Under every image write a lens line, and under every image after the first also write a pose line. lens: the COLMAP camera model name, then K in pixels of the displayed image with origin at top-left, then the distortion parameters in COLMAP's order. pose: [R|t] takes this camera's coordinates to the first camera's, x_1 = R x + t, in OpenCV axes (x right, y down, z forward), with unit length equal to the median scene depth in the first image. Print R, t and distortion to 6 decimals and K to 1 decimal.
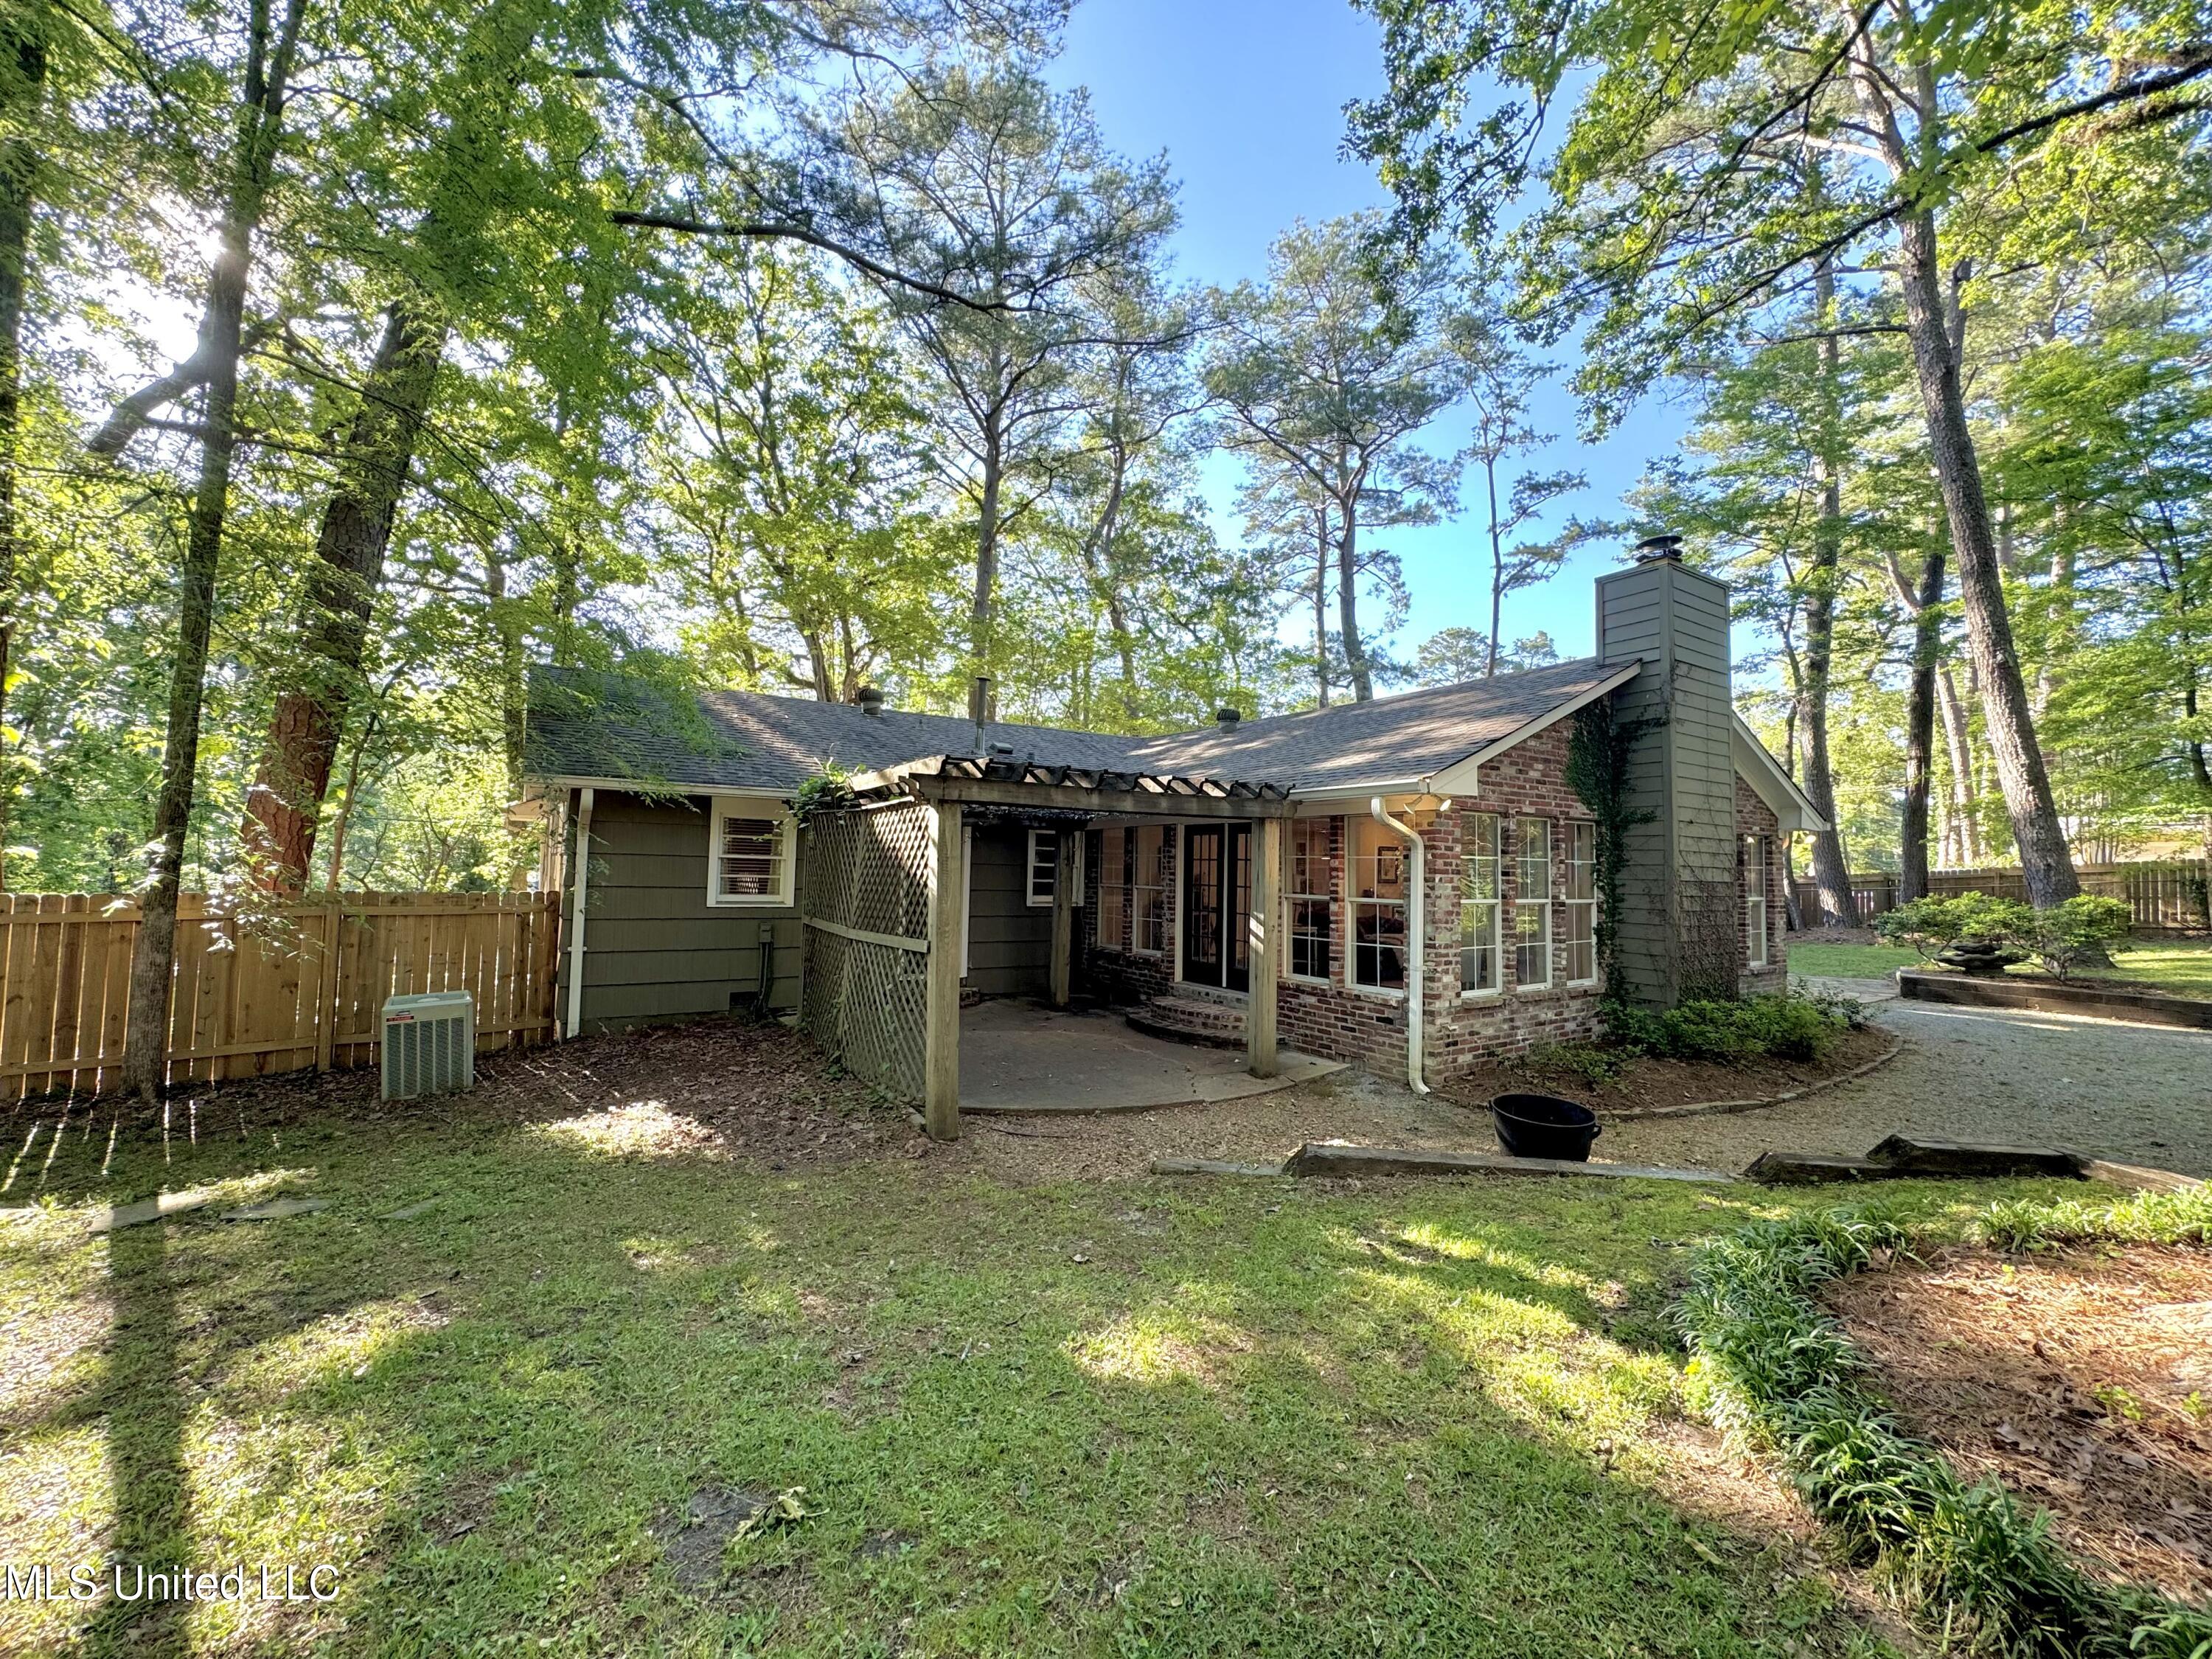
lens RADIAL K [[885.0, 0, 1111.6], [0, 885.0, 829.0], [0, 0, 1]] dist [-0.000549, 0.000027]
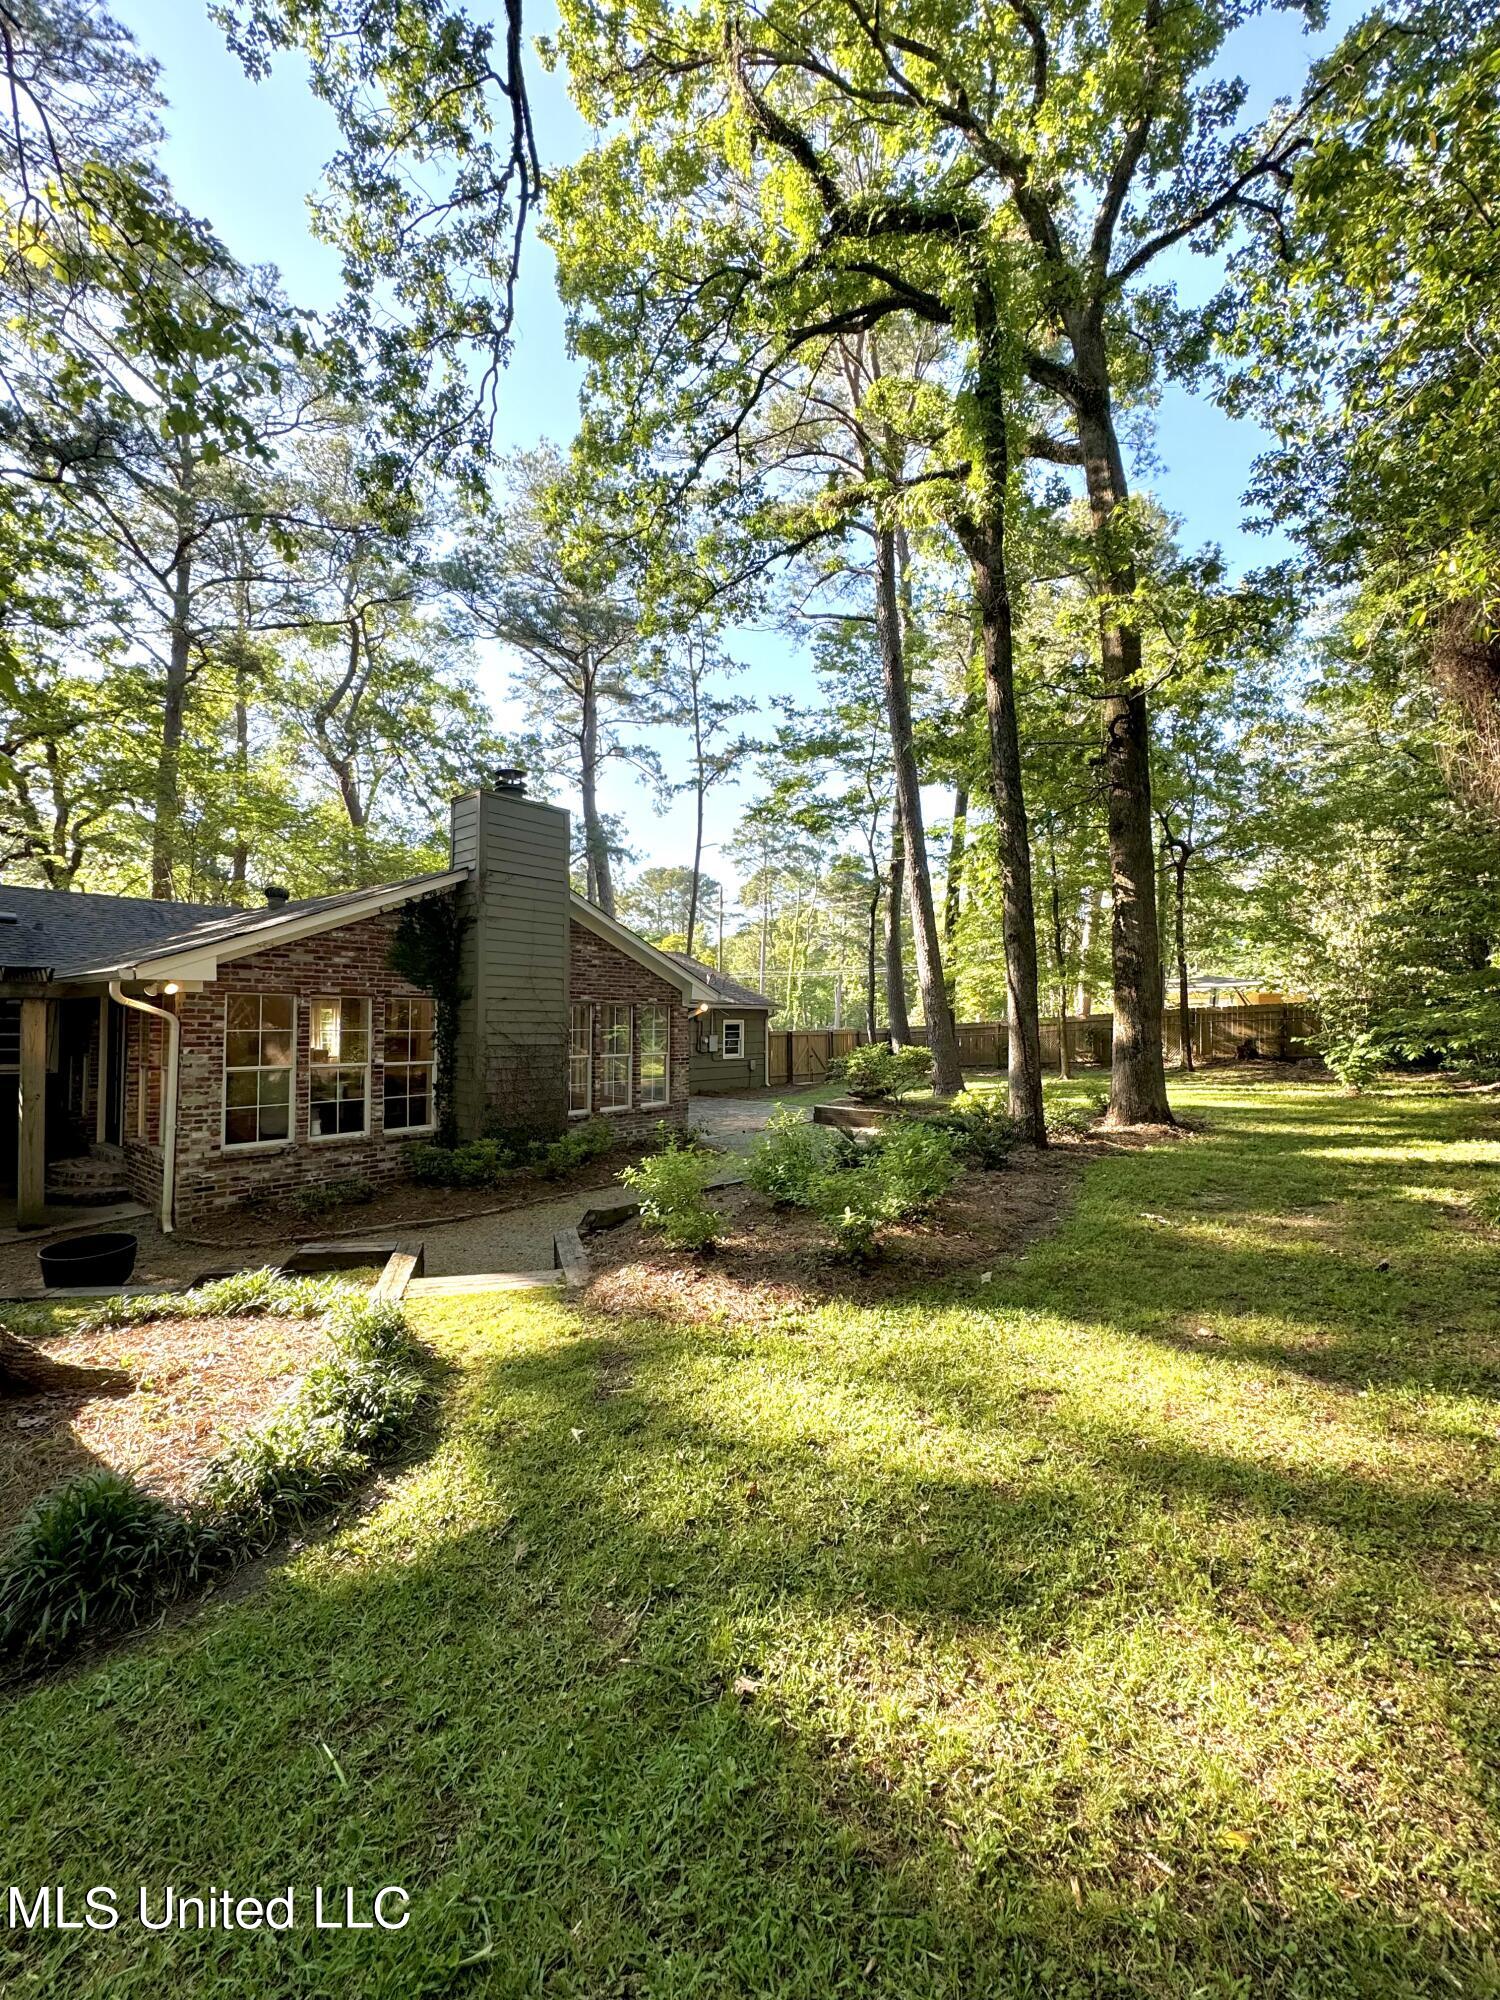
lens RADIAL K [[800.2, 0, 749.8], [0, 800.2, 1001.3], [0, 0, 1]] dist [-0.000549, 0.000027]
pose [[0.953892, -0.003128, 0.300133, 0.206828], [-0.003540, 0.999759, 0.021669, -0.009733], [-0.300128, -0.021733, 0.953651, -0.064895]]
